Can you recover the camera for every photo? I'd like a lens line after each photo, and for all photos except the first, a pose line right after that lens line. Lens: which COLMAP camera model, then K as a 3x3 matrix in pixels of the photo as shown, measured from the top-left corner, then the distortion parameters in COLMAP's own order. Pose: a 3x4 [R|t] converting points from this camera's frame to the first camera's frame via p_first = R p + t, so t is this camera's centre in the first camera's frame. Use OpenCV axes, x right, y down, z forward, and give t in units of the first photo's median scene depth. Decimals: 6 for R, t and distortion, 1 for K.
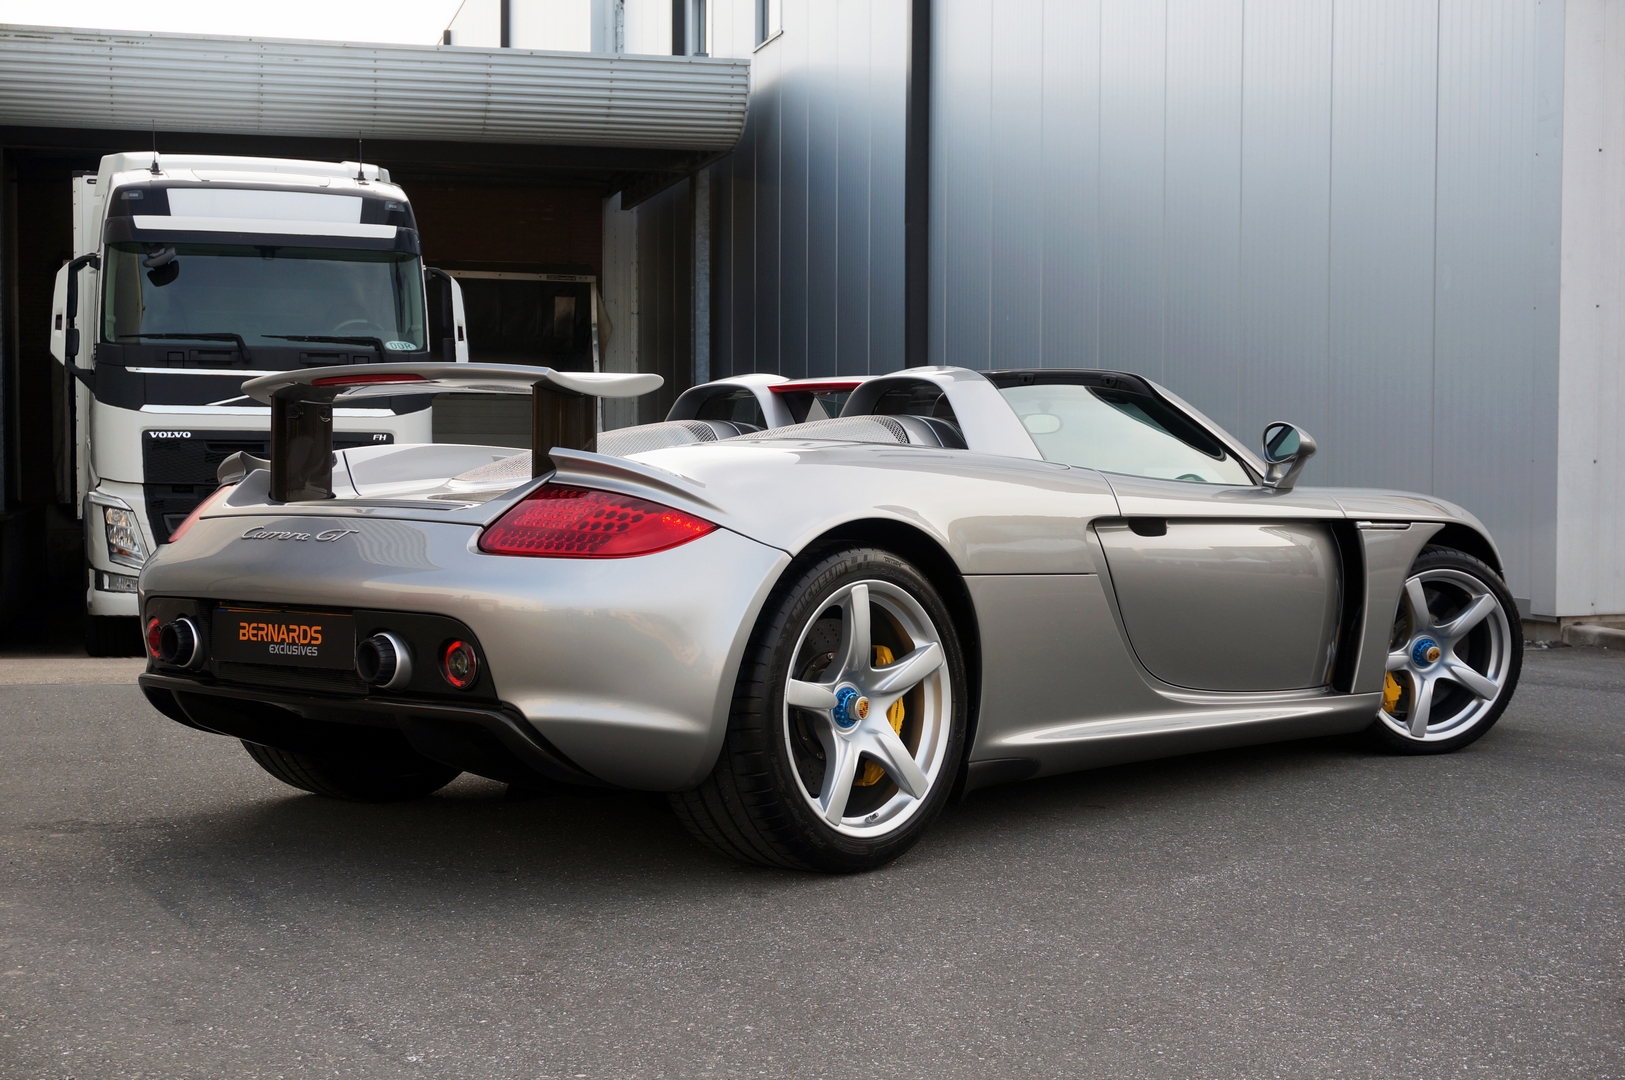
lens RADIAL K [[2243.9, 0, 799.7], [0, 2243.9, 533.2], [0, 0, 1]] dist [0.030489, 0.000000]
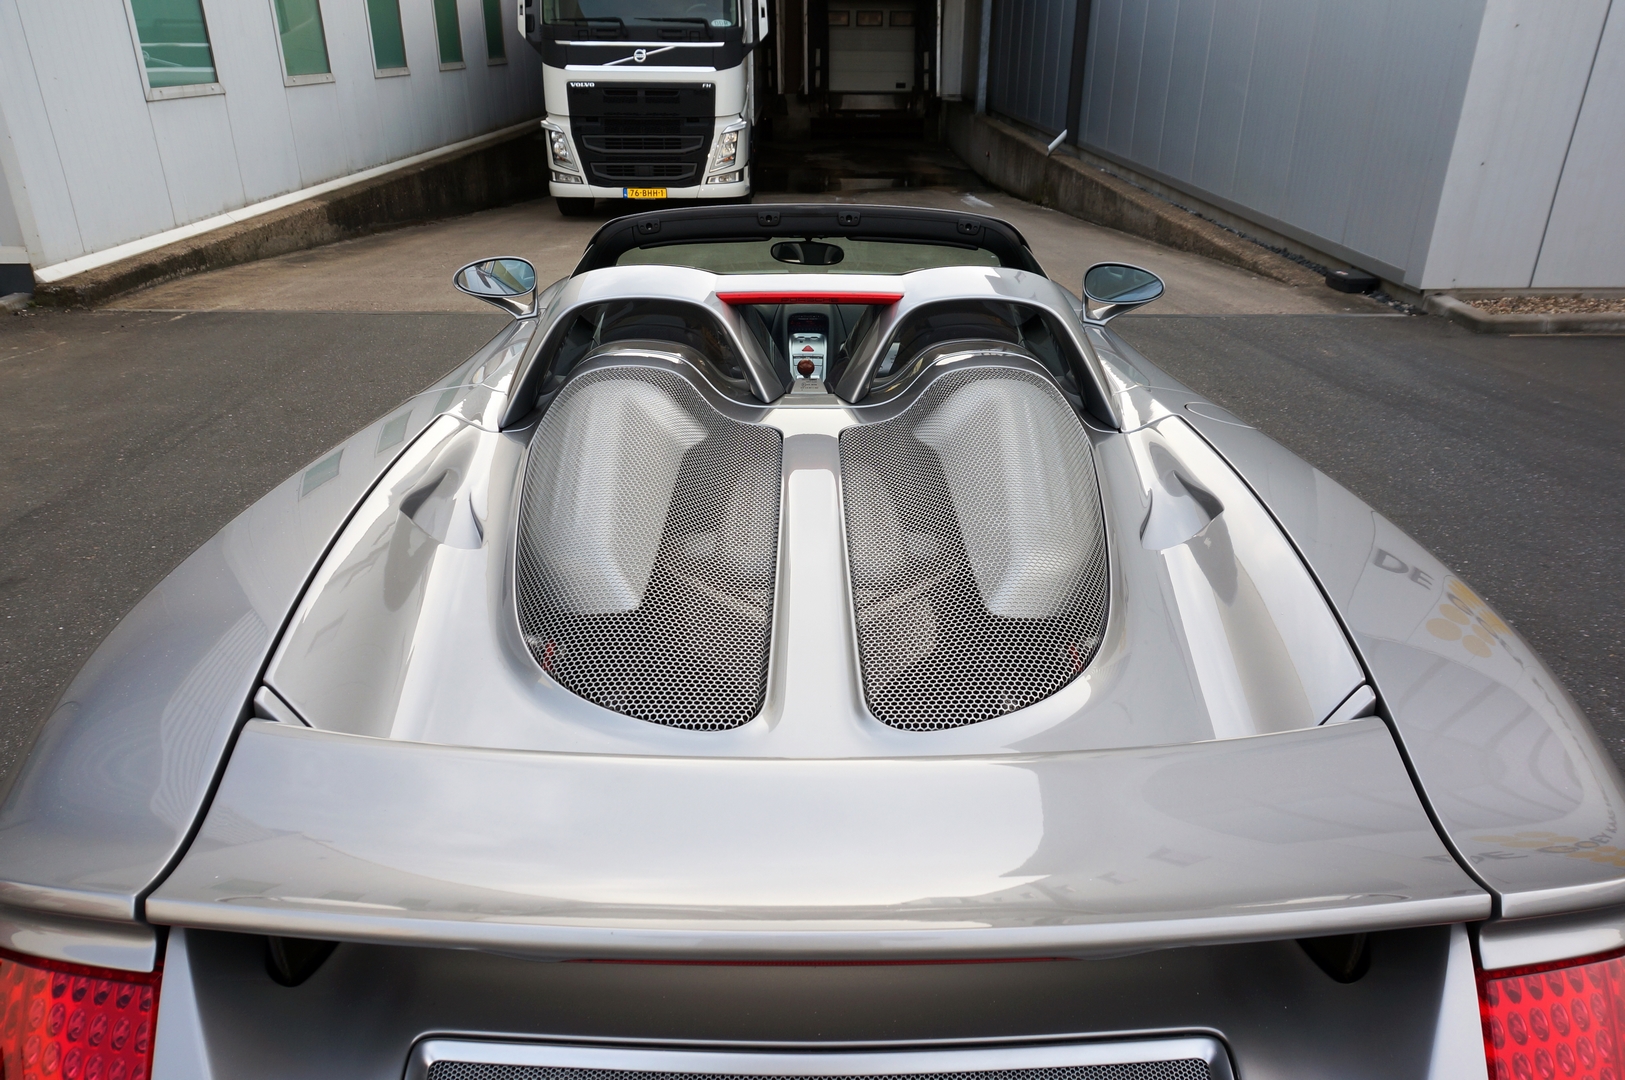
lens RADIAL K [[1068.2, 0, 807.6], [0, 1068.2, 535.9], [0, 0, 1]] dist [-0.009117, -0.003543]
pose [[0.964265, 0.113001, -0.239634, 0.108790], [-0.010093, 0.919492, 0.392979, -0.048182], [0.264749, -0.376517, 0.887774, 0.211379]]
